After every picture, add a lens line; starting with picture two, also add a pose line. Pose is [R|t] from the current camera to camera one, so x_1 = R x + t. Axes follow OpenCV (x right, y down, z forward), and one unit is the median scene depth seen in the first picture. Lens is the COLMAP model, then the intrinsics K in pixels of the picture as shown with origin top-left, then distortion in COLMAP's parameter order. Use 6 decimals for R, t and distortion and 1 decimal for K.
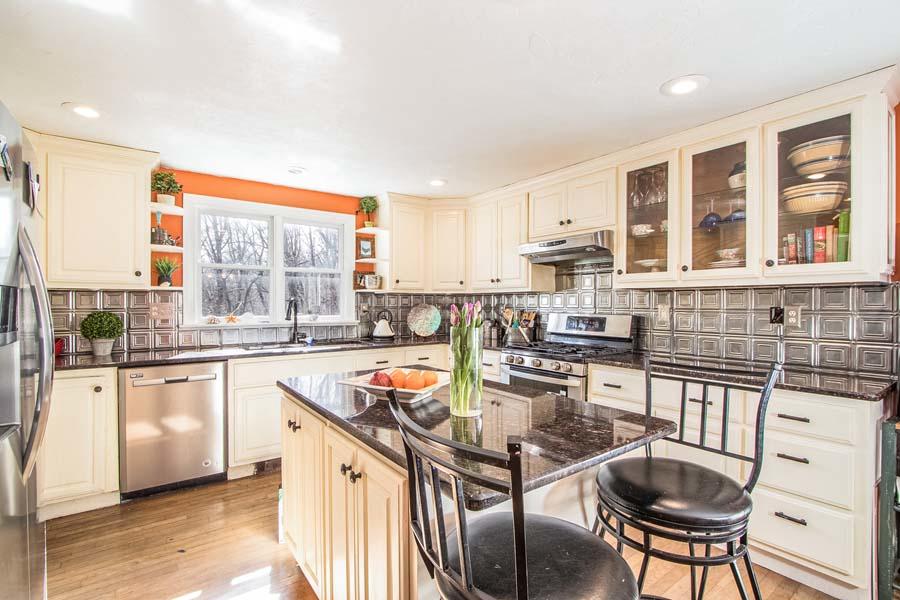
lens RADIAL K [[416.9, 0, 451.3], [0, 416.9, 299.7], [0, 0, 1]] dist [-0.020090, 0.000066]
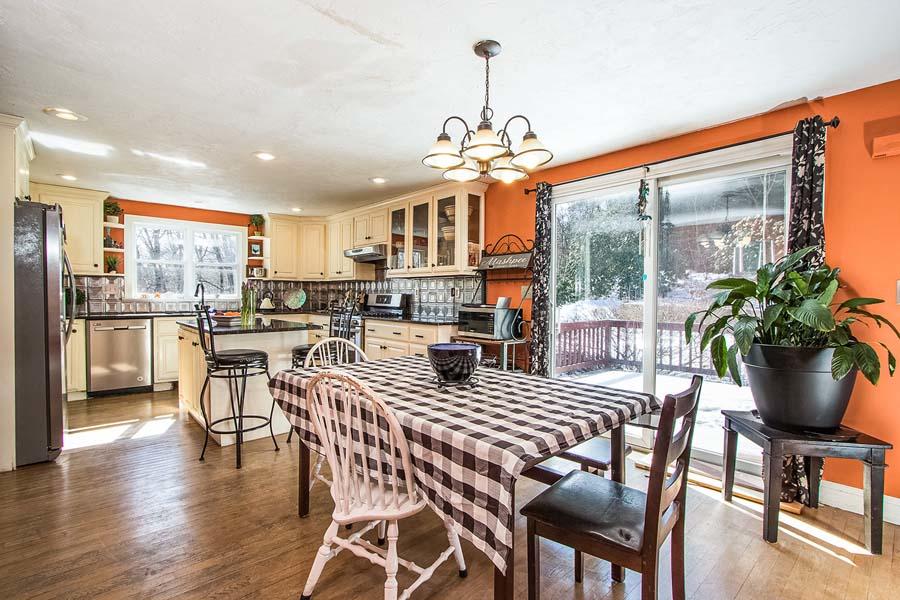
lens RADIAL K [[416.9, 0, 449.1], [0, 416.9, 301.7], [0, 0, 1]] dist [-0.020090, 0.000066]
pose [[0.994841, 0.007396, 0.101173, 0.426379], [-0.009533, 0.999741, 0.020657, 0.030952], [-0.100994, -0.021515, 0.994654, -0.690855]]
